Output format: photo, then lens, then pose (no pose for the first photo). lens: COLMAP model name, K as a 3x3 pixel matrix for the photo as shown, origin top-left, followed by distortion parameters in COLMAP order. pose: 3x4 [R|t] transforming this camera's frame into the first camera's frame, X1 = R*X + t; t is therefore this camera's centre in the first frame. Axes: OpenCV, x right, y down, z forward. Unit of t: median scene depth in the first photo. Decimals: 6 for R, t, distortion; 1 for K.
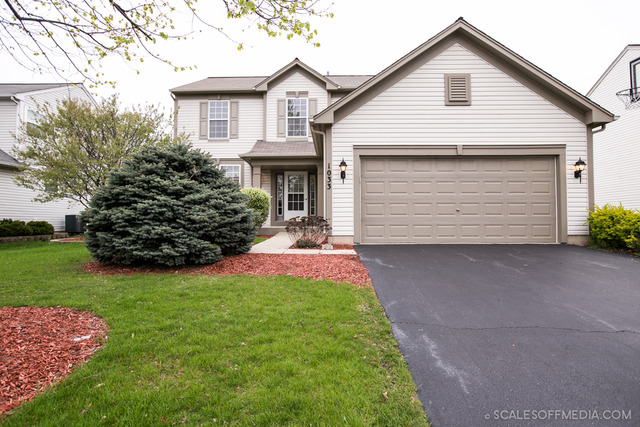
lens RADIAL K [[413.9, 0, 316.6], [0, 413.9, 210.5], [0, 0, 1]] dist [-0.007575, -0.000284]
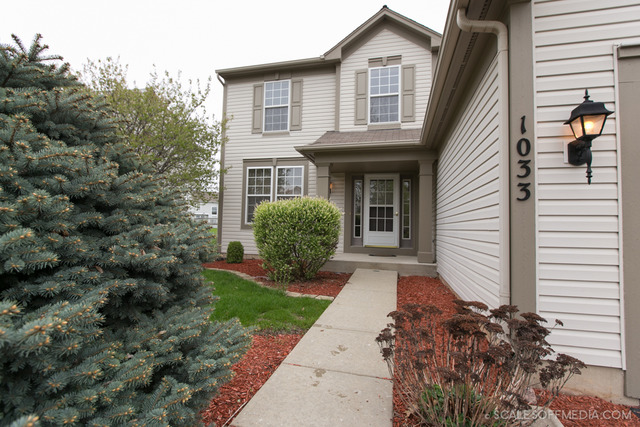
lens RADIAL K [[313.8, 0, 321.2], [0, 313.8, 212.7], [0, 0, 1]] dist [-0.001248, -0.000204]
pose [[0.979598, 0.010287, -0.200701, -0.043247], [-0.012242, 0.999889, -0.008502, -0.025029], [0.200592, 0.010785, 0.979616, 0.473661]]
